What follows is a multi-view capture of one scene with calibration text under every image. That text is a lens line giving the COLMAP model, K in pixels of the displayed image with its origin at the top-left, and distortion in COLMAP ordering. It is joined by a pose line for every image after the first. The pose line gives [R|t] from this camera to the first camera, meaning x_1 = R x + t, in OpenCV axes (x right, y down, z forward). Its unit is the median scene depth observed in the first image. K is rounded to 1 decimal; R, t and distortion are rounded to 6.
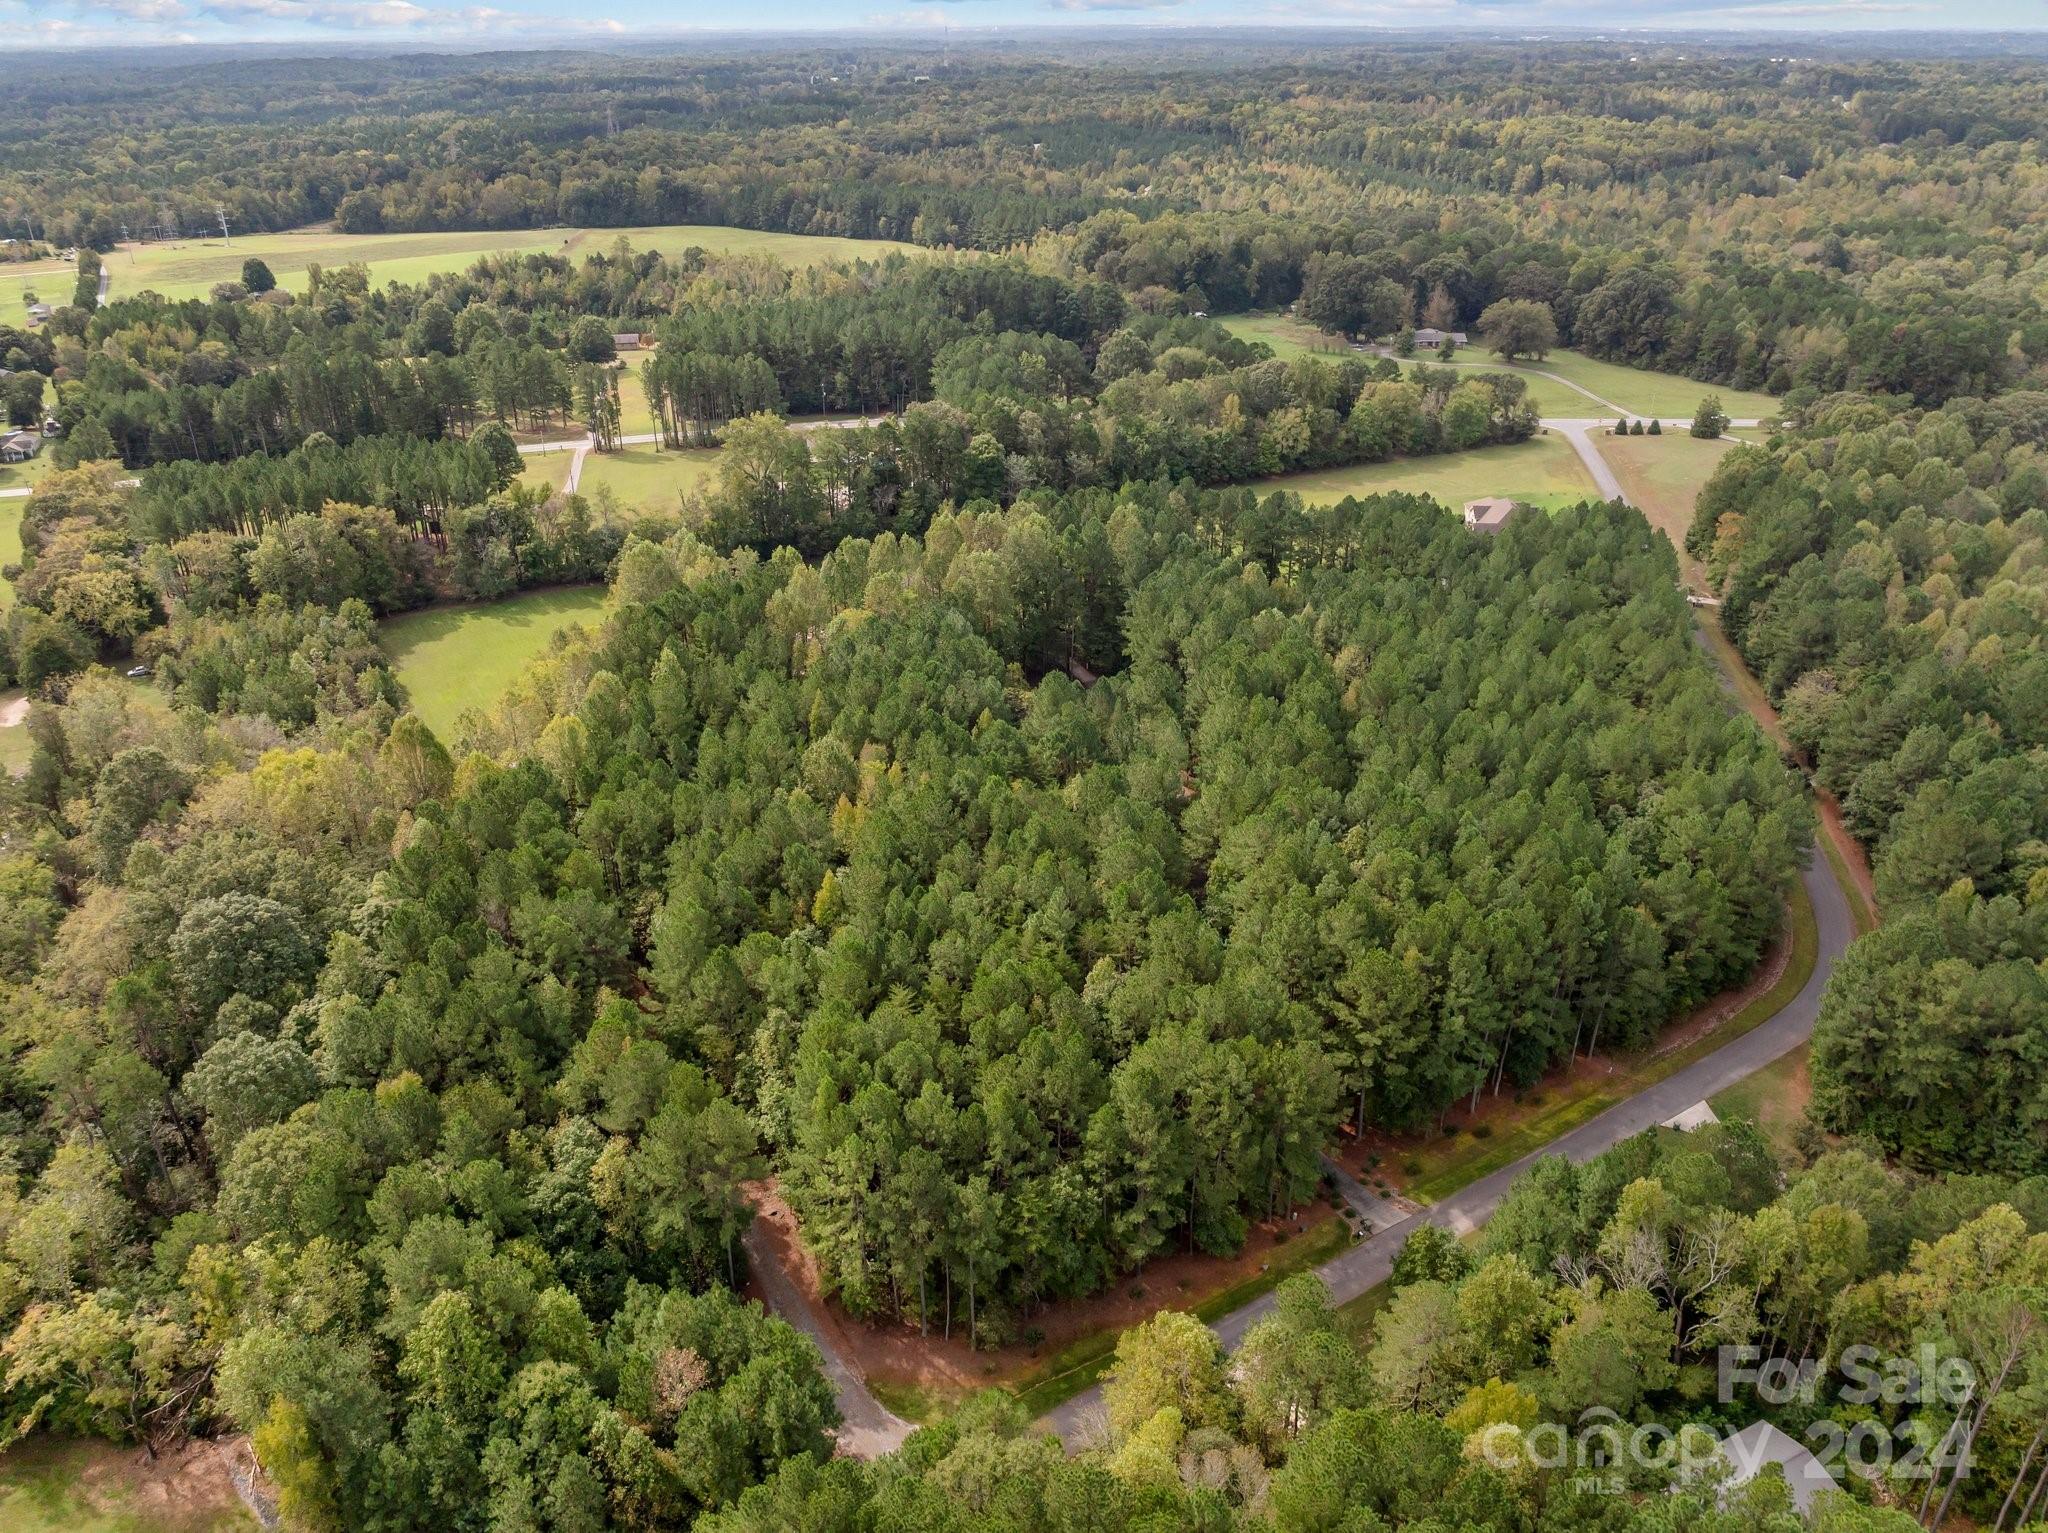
lens RADIAL K [[1478.7, 0, 1024.0], [0, 1478.7, 766.5], [0, 0, 1]] dist [-0.035475, -0.002765]
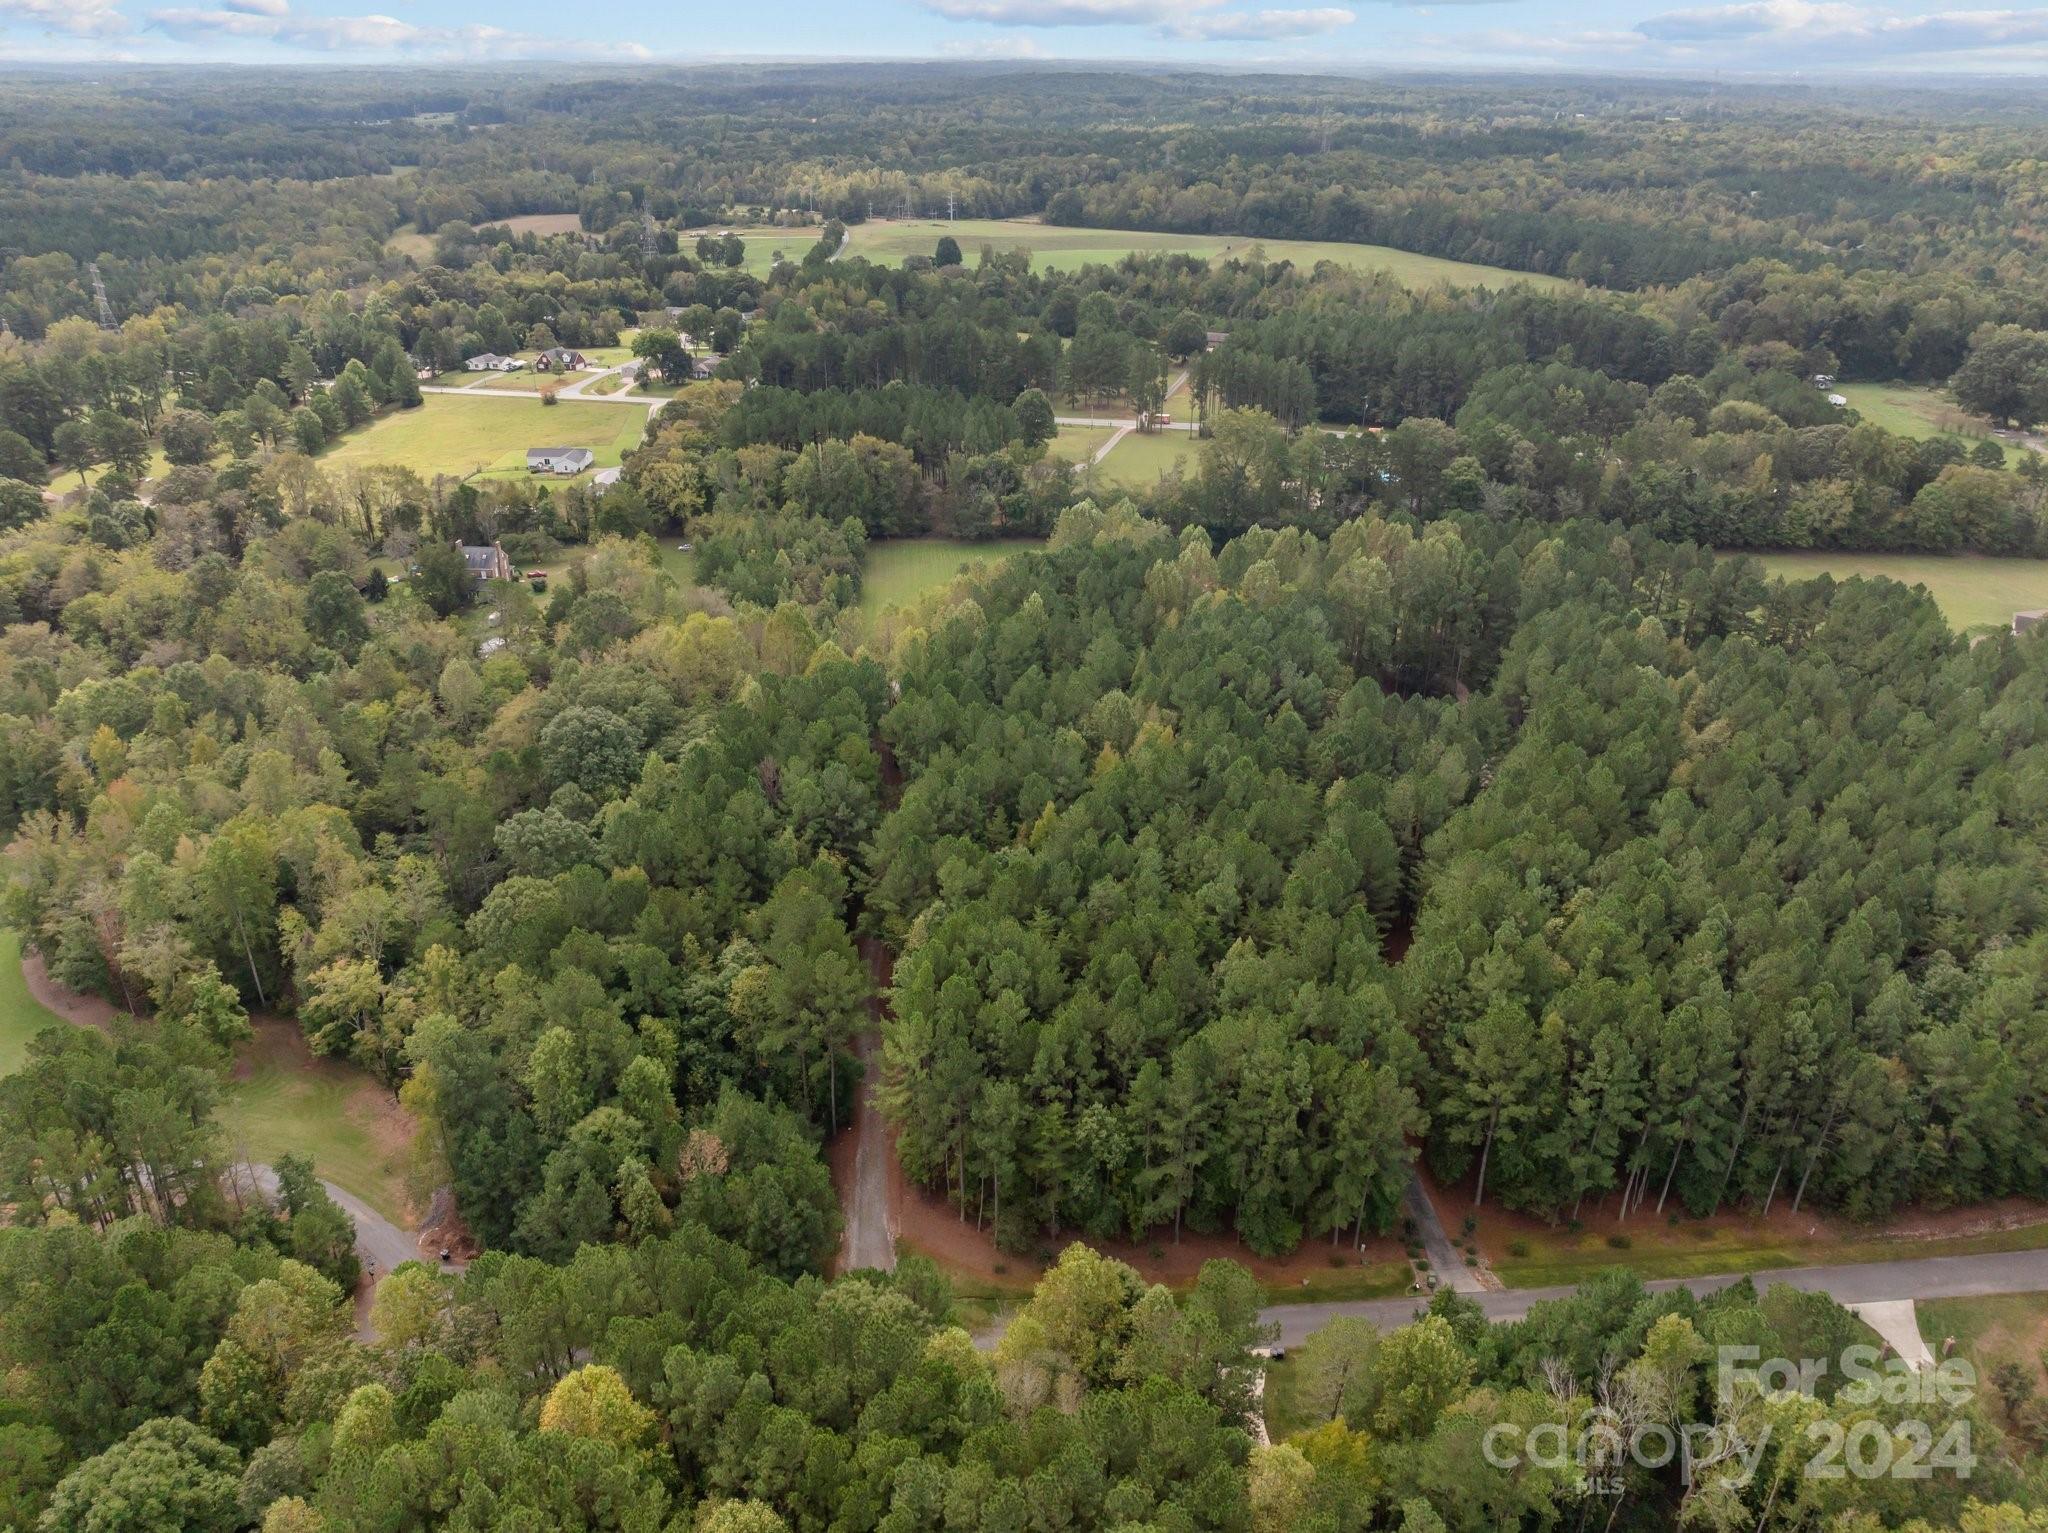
lens RADIAL K [[1456.7, 0, 1024.0], [0, 1456.7, 766.5], [0, 0, 1]] dist [-0.041237, 0.006883]
pose [[0.889290, 0.215811, -0.403222, 0.132111], [-0.220247, 0.974781, 0.035974, 0.005599], [0.400817, 0.056818, 0.914395, 0.010972]]
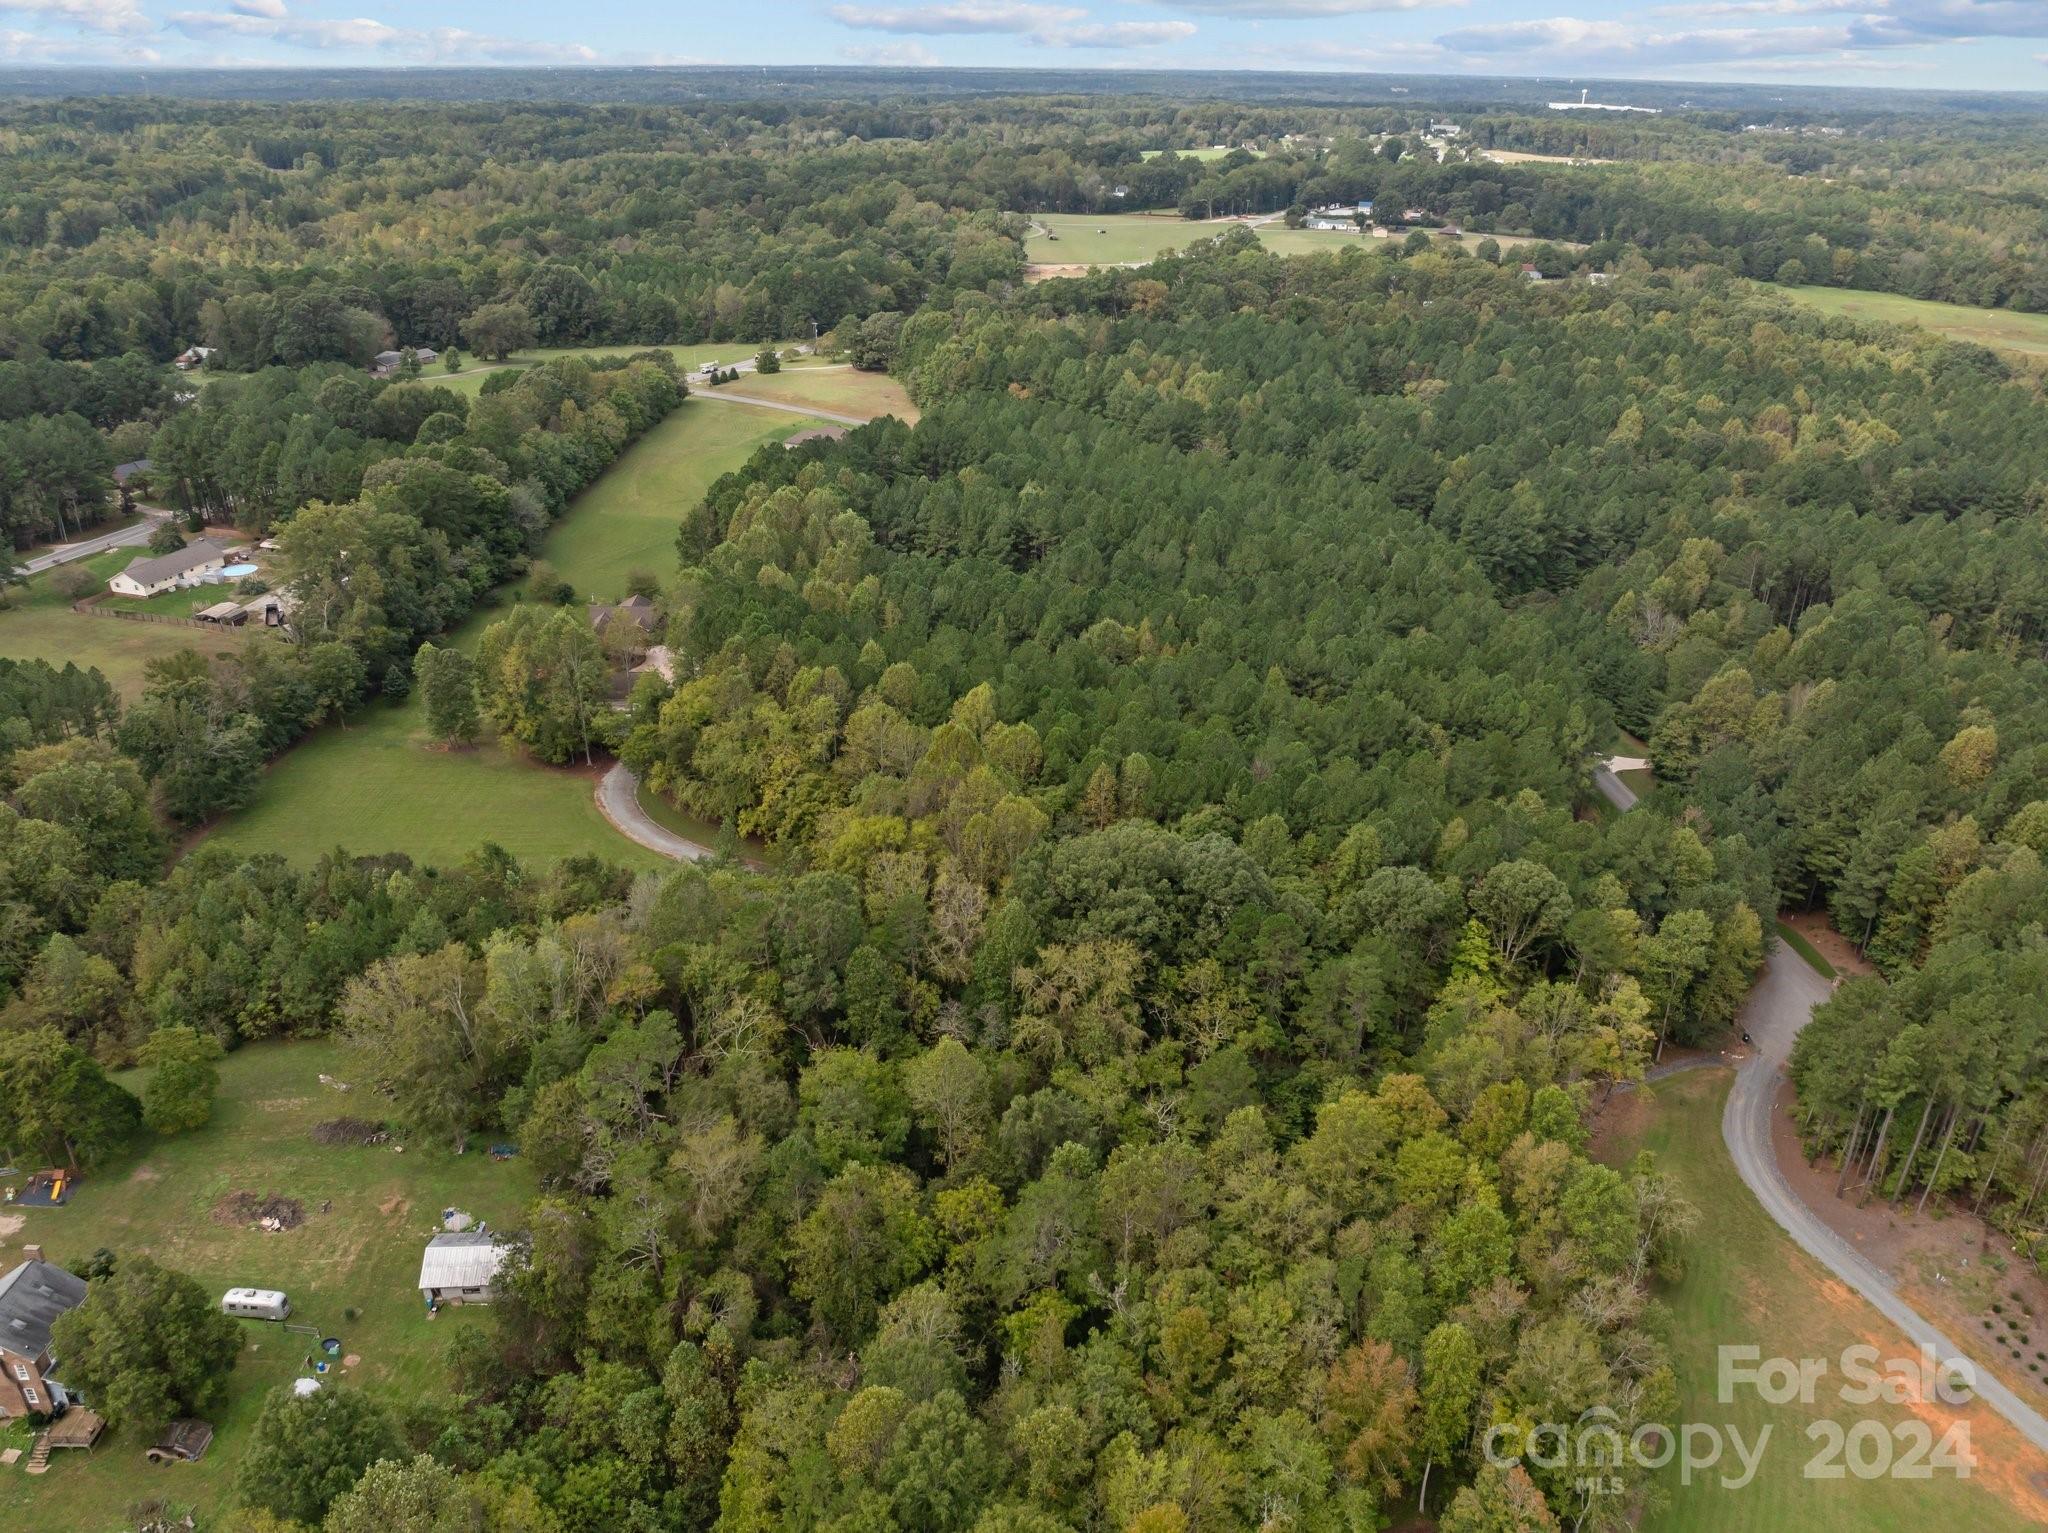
lens RADIAL K [[1448.4, 0, 1024.0], [0, 1448.4, 766.5], [0, 0, 1]] dist [-0.048537, 0.019492]
pose [[0.431012, -0.388792, 0.814291, -0.649605], [0.399673, 0.891323, 0.214020, -0.106670], [-0.809005, 0.233205, 0.539561, 0.239713]]
